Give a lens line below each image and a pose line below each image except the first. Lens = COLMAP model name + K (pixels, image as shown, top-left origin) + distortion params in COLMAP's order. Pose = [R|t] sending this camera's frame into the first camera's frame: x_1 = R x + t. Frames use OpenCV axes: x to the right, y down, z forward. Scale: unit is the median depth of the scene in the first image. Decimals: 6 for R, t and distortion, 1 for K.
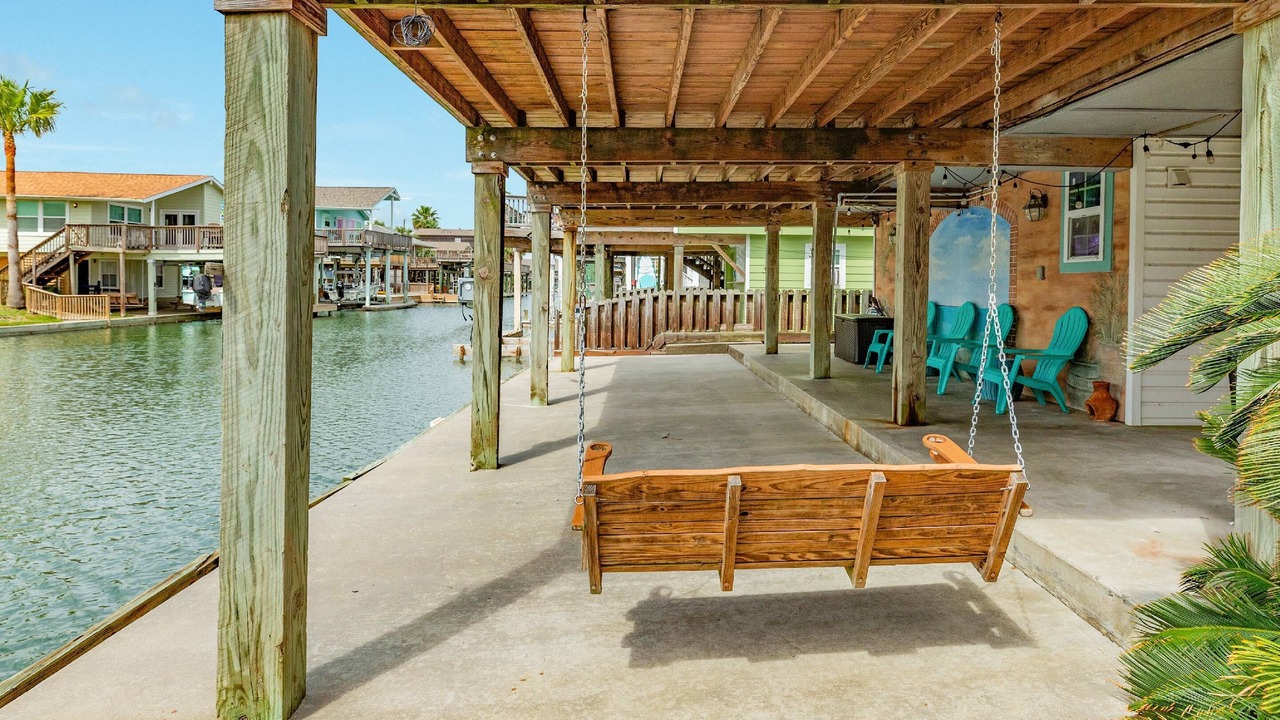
lens RADIAL K [[732.5, 0, 638.5], [0, 732.5, 301.8], [0, 0, 1]] dist [0.009647, 0.001962]
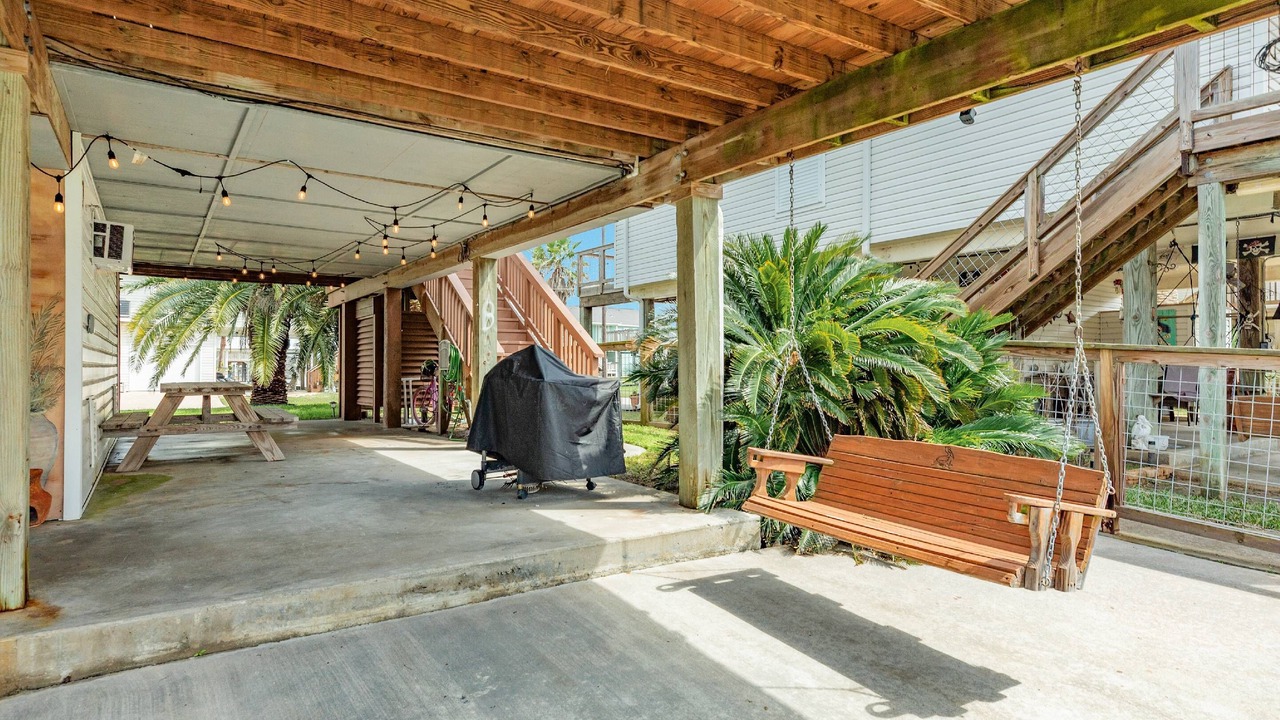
lens RADIAL K [[732.5, 0, 640.6], [0, 732.5, 370.9], [0, 0, 1]] dist [0.009647, 0.001962]
pose [[-0.559078, -0.014607, 0.828986, -0.253858], [0.011917, 0.999600, 0.025650, 0.006960], [-0.829029, 0.024220, -0.558680, 0.895098]]
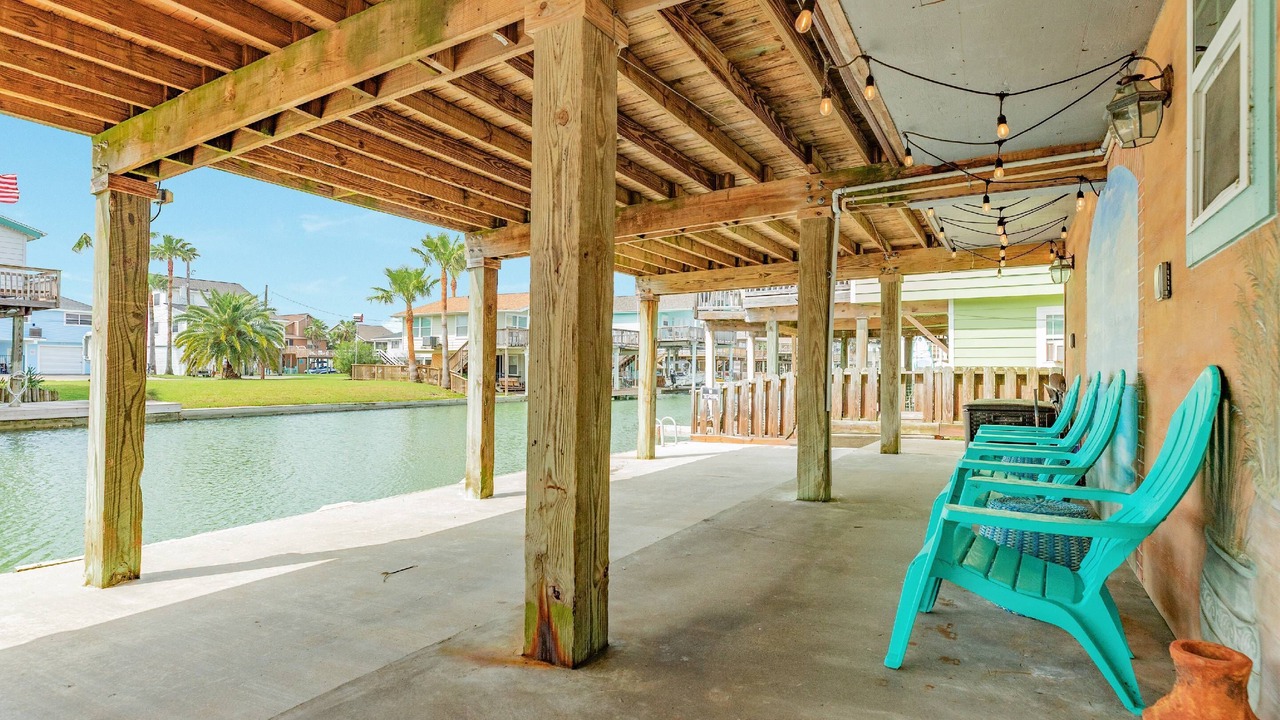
lens RADIAL K [[623.2, 0, 627.9], [0, 623.2, 370.7], [0, 0, 1]] dist [0.000380, -0.001070]
pose [[0.856110, -0.004781, -0.516772, 0.565165], [-0.011004, 0.999562, -0.027477, 0.019870], [0.516677, 0.029210, 0.855682, 0.703429]]
